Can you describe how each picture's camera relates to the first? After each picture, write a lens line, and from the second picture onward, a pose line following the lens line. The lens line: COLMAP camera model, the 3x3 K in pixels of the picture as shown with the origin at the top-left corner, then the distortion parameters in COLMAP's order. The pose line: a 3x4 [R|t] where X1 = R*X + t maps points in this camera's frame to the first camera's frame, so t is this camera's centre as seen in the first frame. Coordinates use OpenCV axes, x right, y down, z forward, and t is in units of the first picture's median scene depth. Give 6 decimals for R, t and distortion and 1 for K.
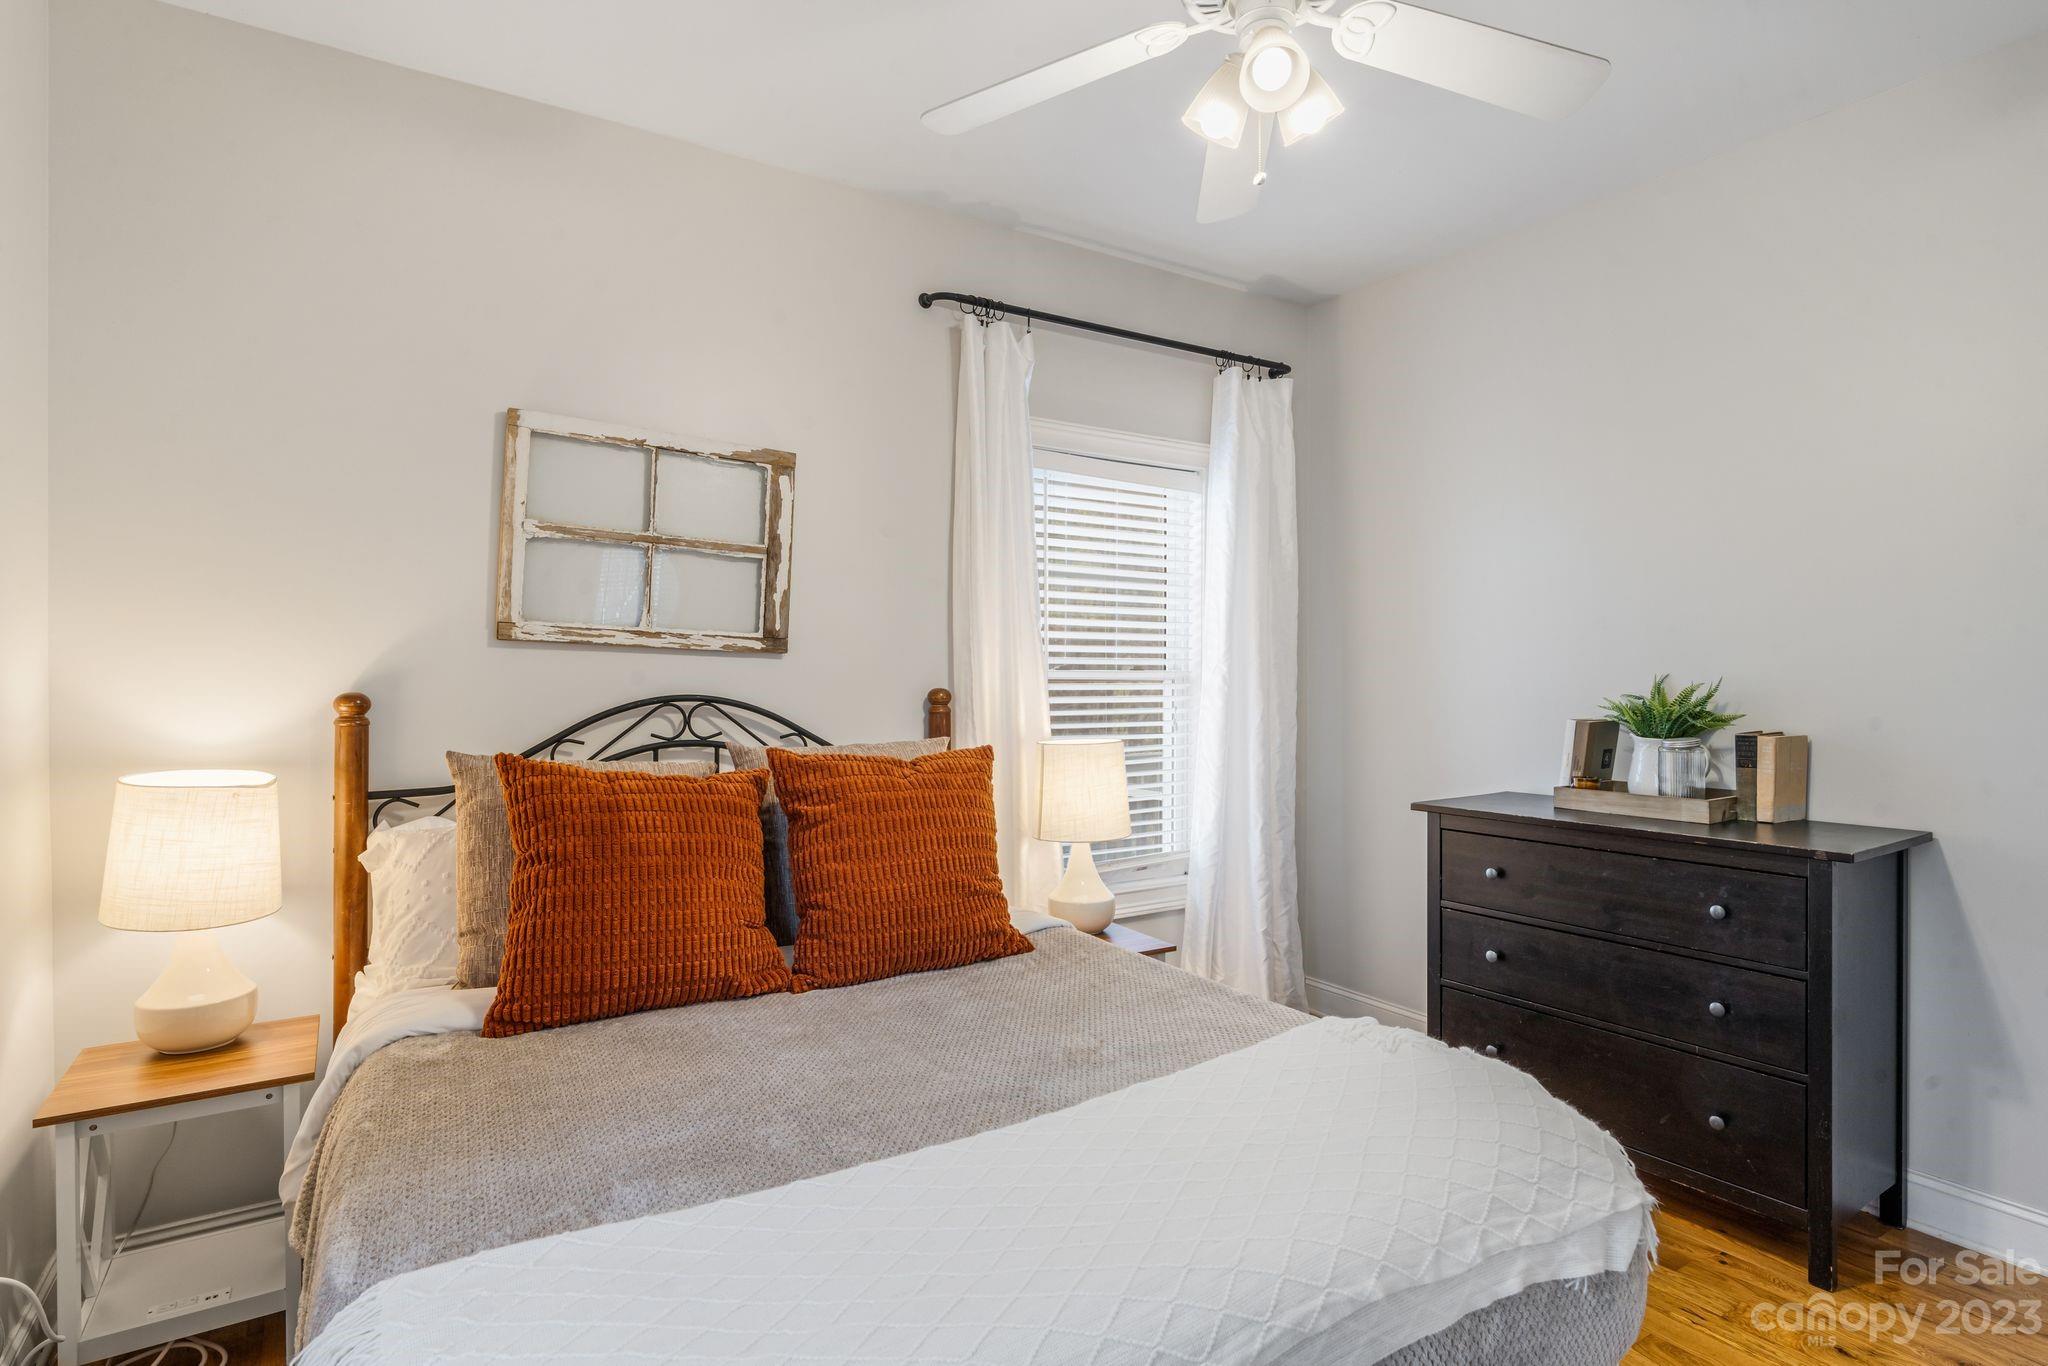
lens RADIAL K [[1046.5, 0, 1021.8], [0, 1046.5, 686.1], [0, 0, 1]] dist [0.002389, 0.000566]
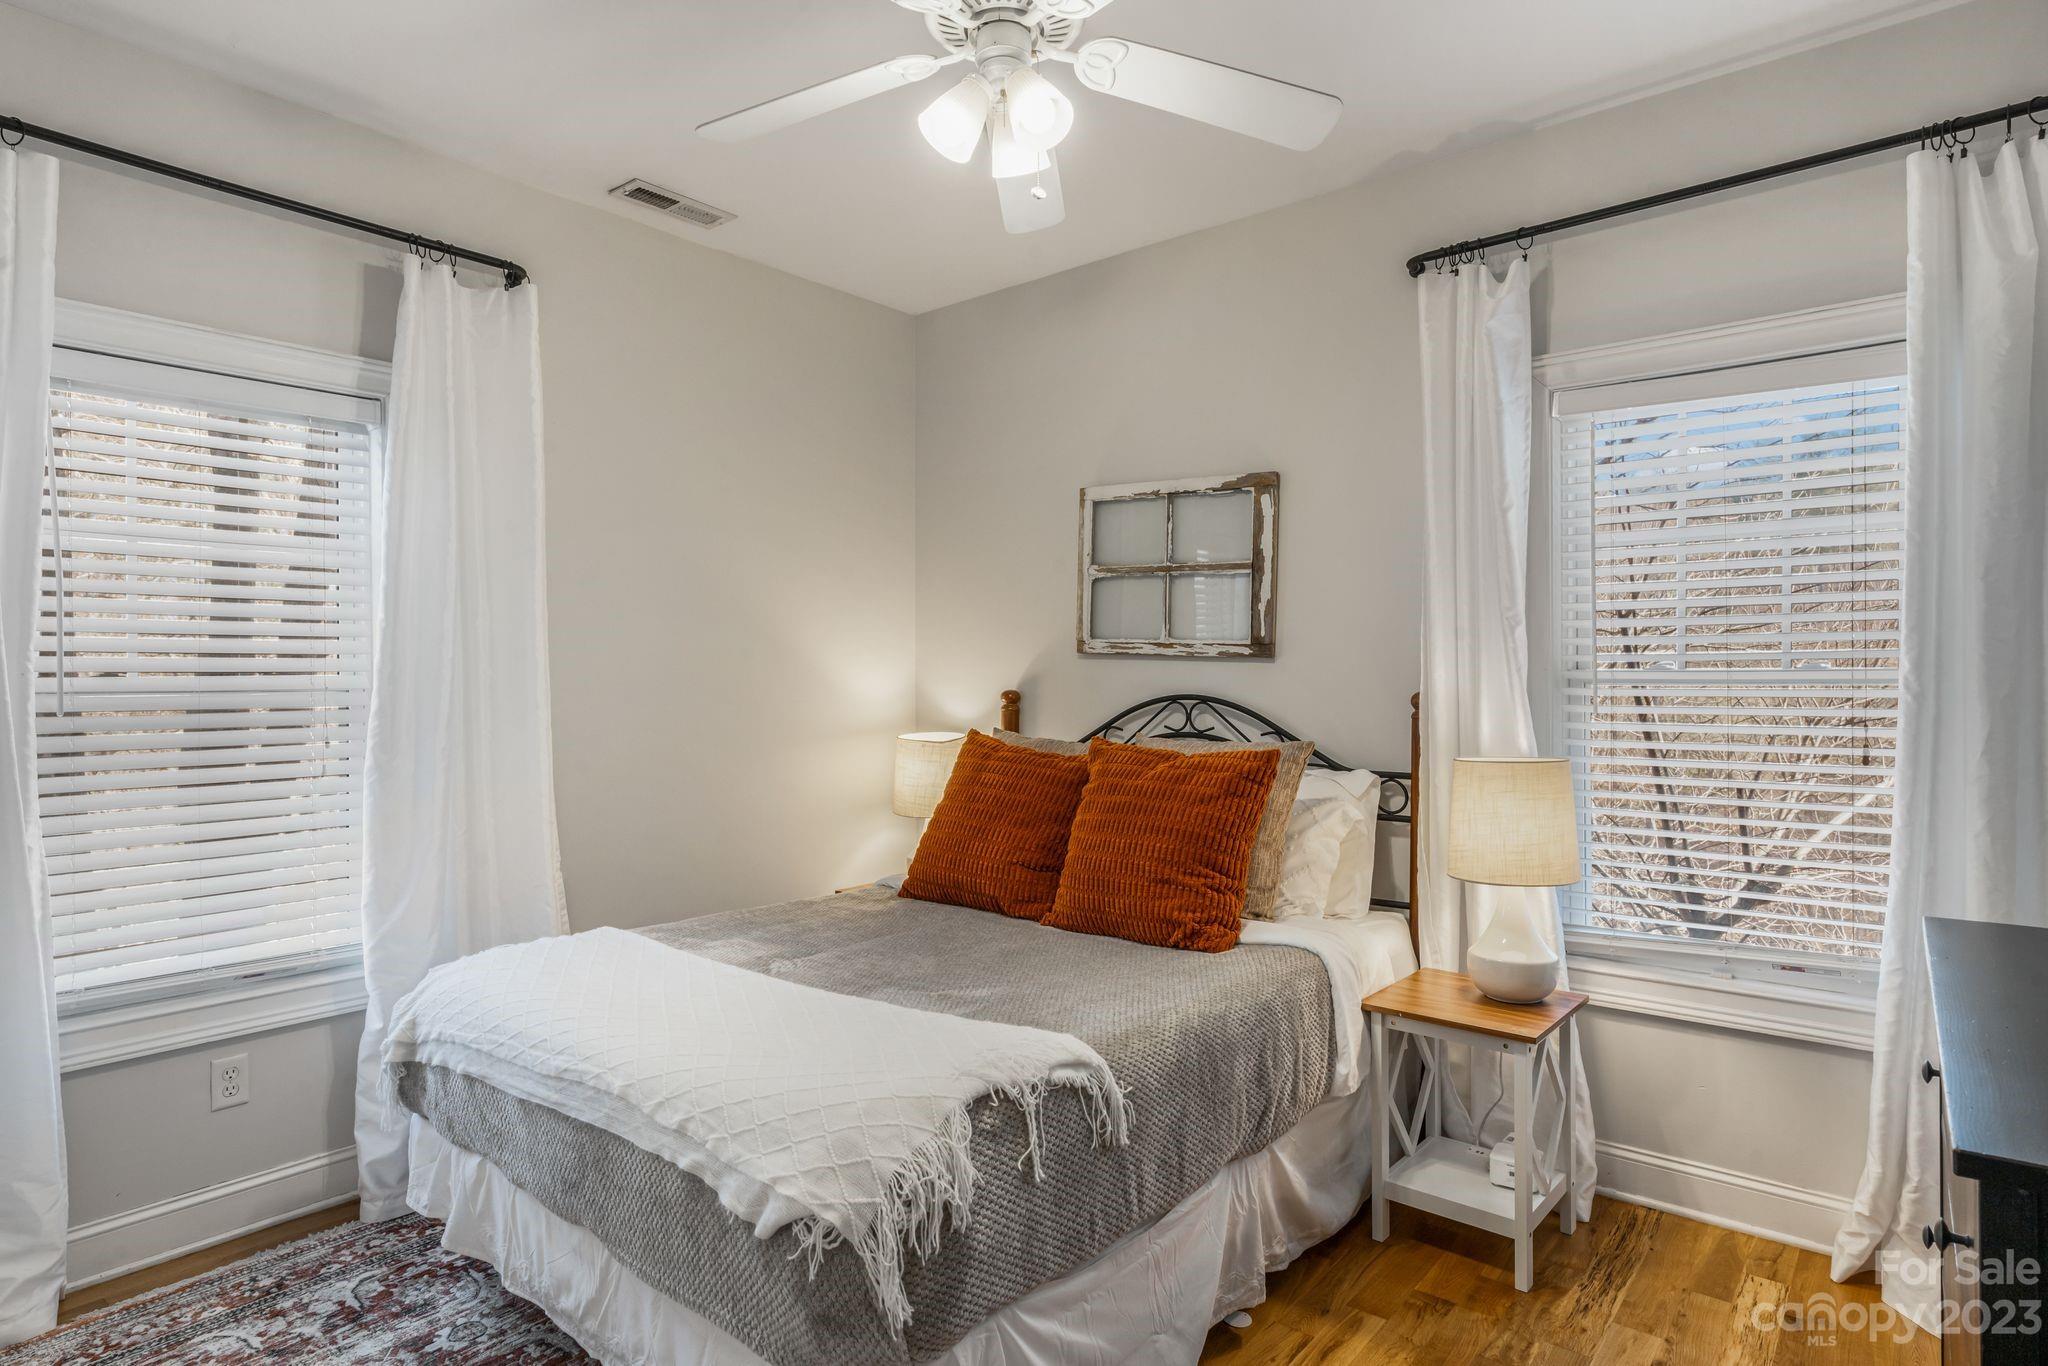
lens RADIAL K [[1102.4, 0, 1022.5], [0, 1102.4, 674.7], [0, 0, 1]] dist [-0.018576, -0.000288]
pose [[0.311602, -0.003456, -0.950207, 0.811721], [-0.003811, 0.999981, -0.004887, -0.007568], [0.950205, 0.005144, 0.311582, 0.422334]]
